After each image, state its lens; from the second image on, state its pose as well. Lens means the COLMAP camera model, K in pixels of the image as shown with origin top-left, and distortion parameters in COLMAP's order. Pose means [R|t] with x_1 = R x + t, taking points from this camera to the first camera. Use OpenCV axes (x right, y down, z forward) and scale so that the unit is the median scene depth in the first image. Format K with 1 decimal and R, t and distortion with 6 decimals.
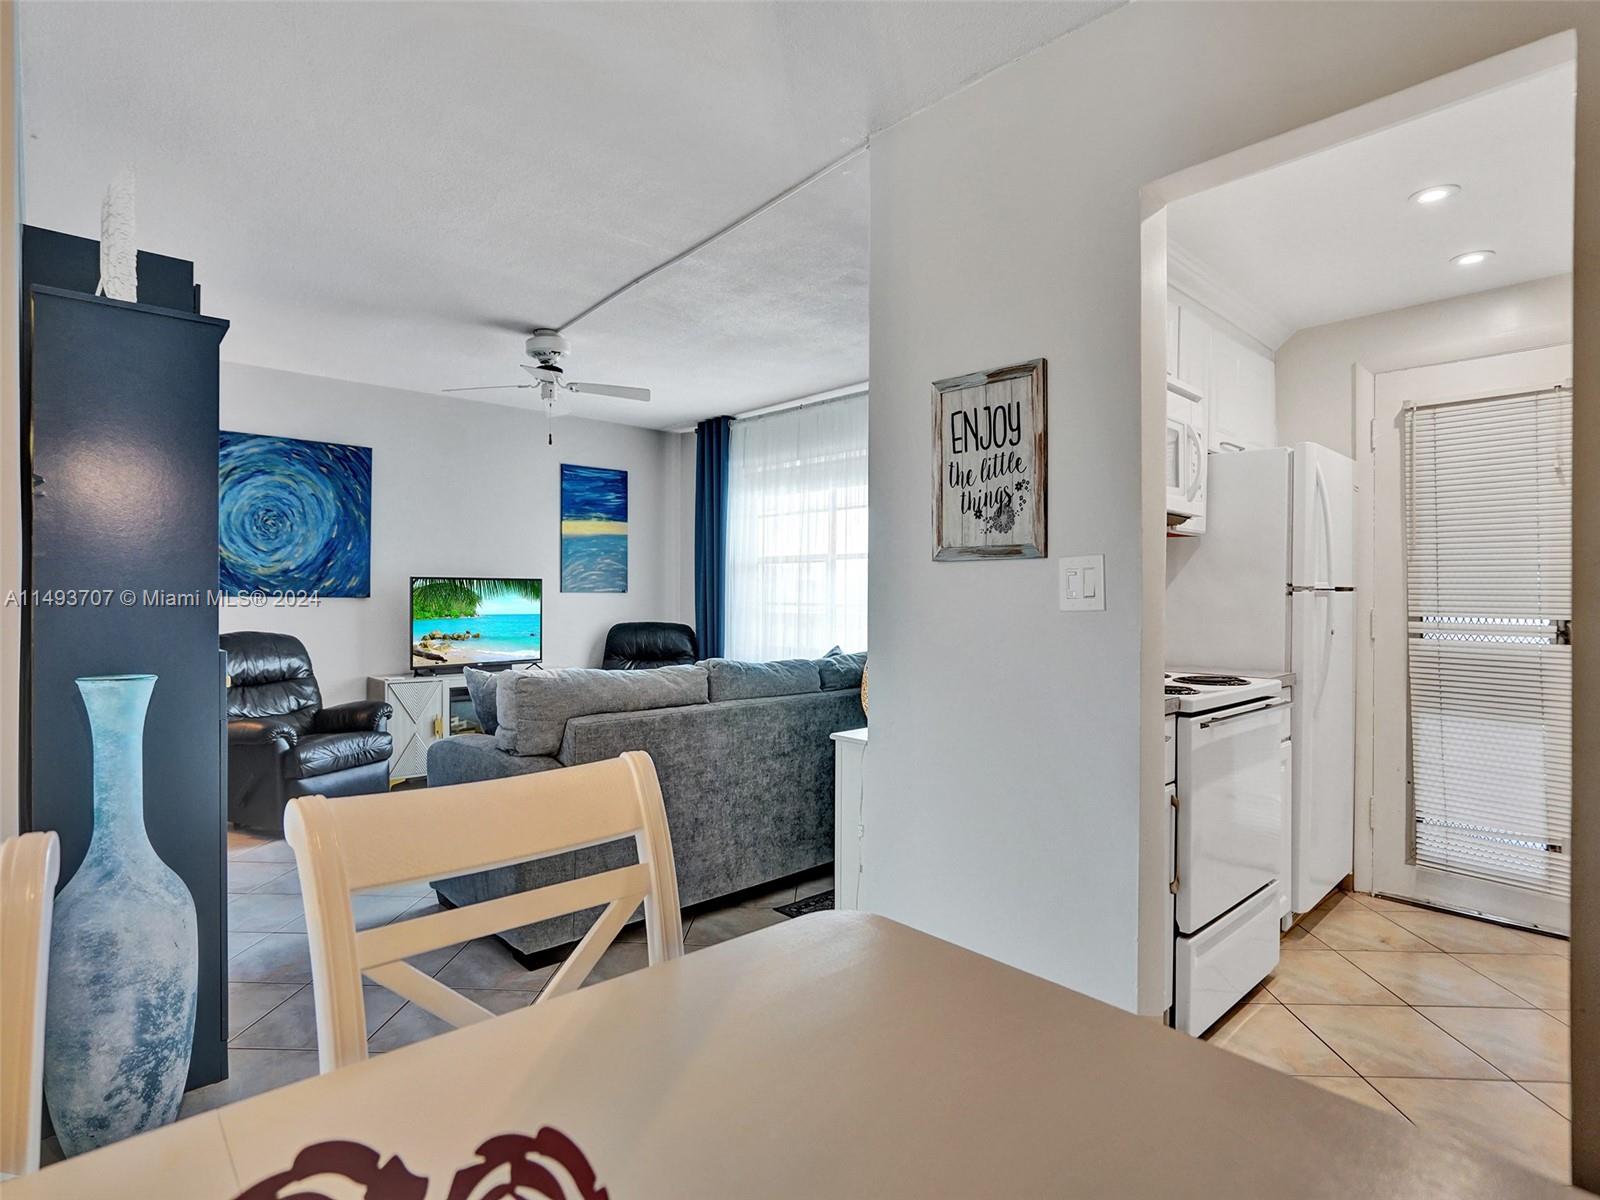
lens RADIAL K [[848.0, 0, 796.5], [0, 848.0, 595.1], [0, 0, 1]] dist [-0.003129, 0.005210]
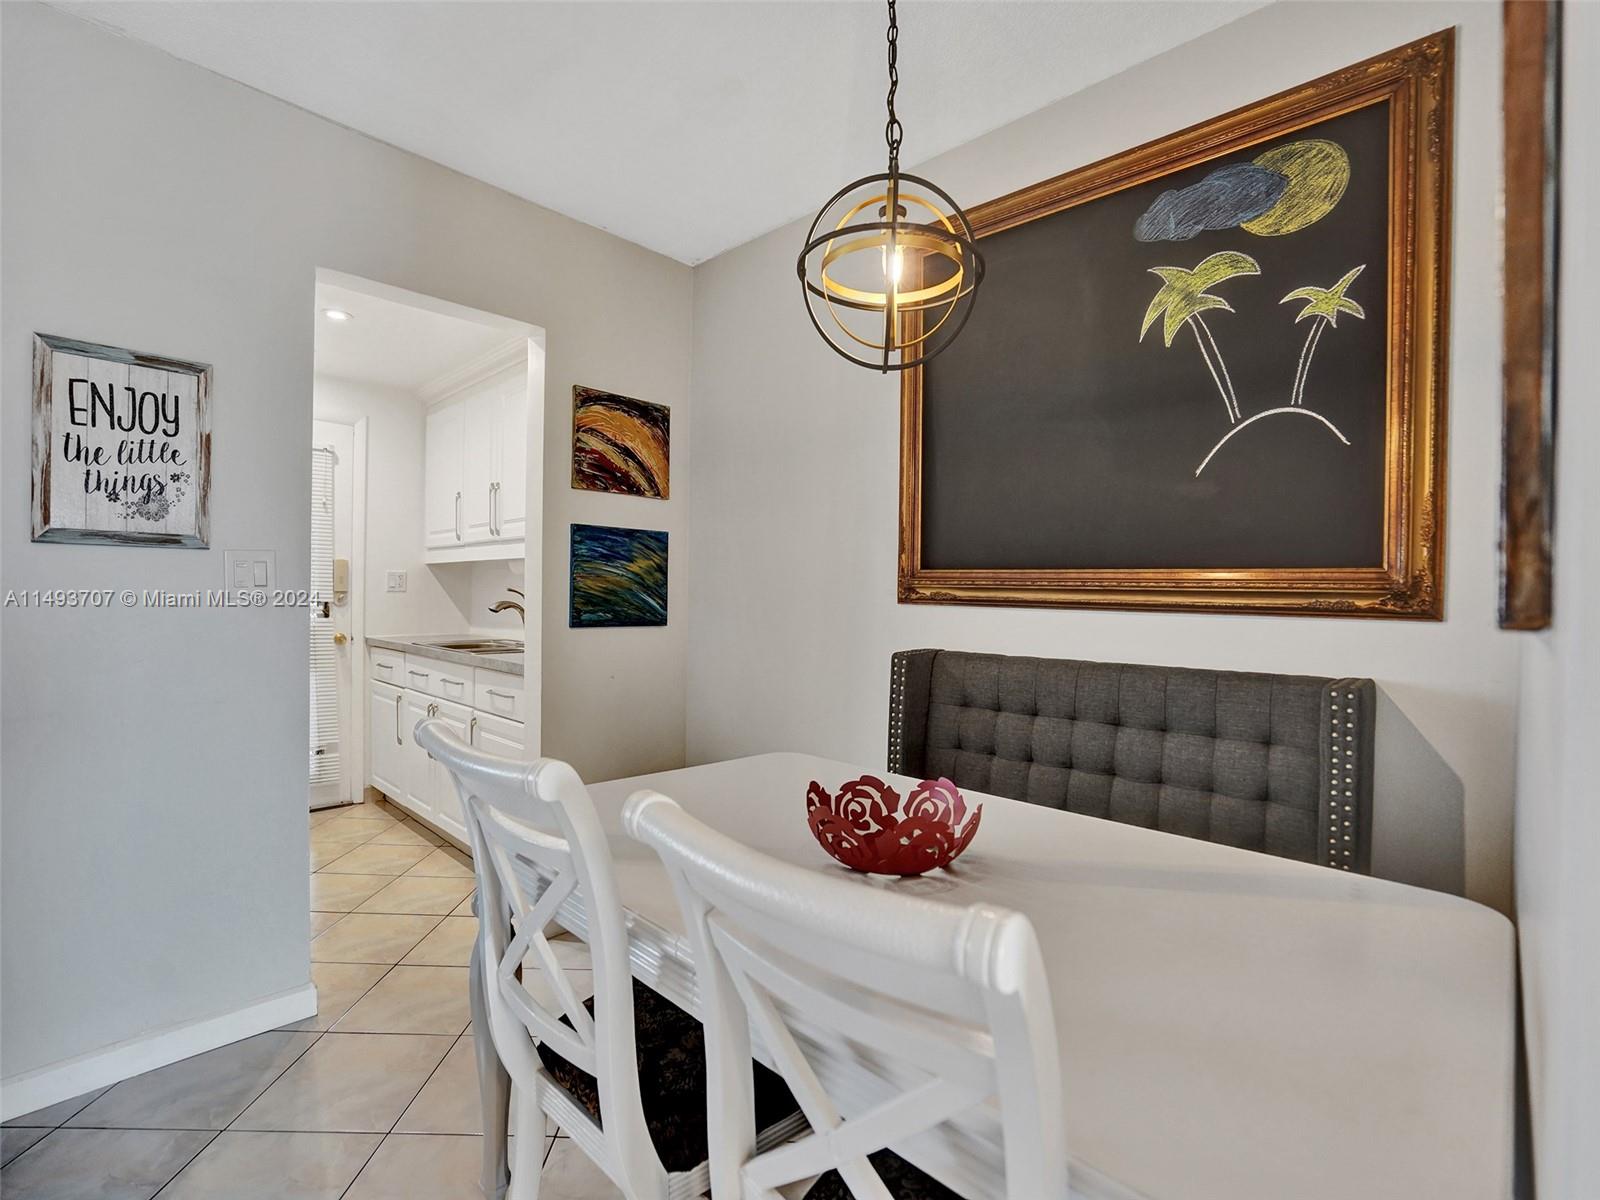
lens RADIAL K [[748.9, 0, 791.3], [0, 748.9, 601.8], [0, 0, 1]] dist [-0.036637, 0.008468]
pose [[-0.049657, -0.012643, 0.998686, -0.635216], [-0.016160, 0.999799, 0.011854, -0.000200], [-0.998636, -0.015550, -0.049851, 0.280004]]
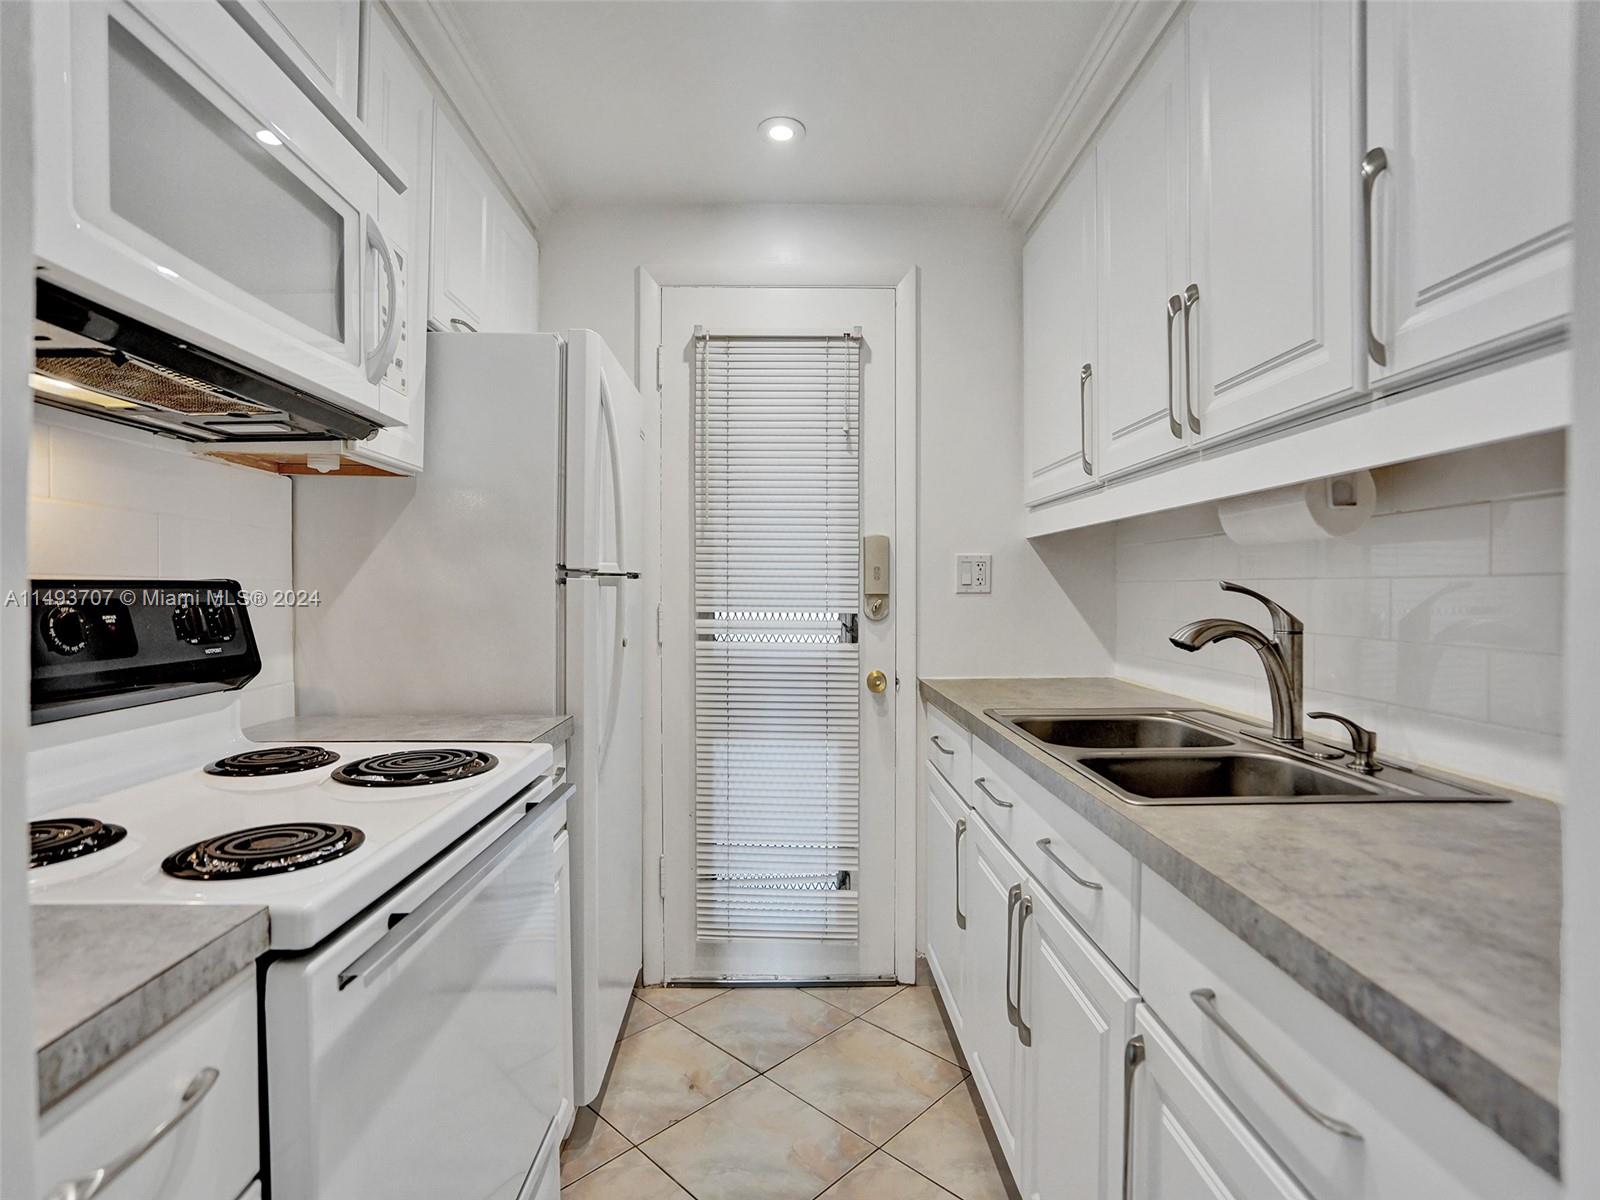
lens RADIAL K [[780.3, 0, 798.7], [0, 780.3, 600.1], [0, 0, 1]] dist [-0.042784, 0.000879]
pose [[0.669430, -0.014290, 0.742738, 0.377414], [0.000639, 0.999826, 0.018661, 0.002087], [-0.742875, -0.012018, 0.669323, 0.670581]]
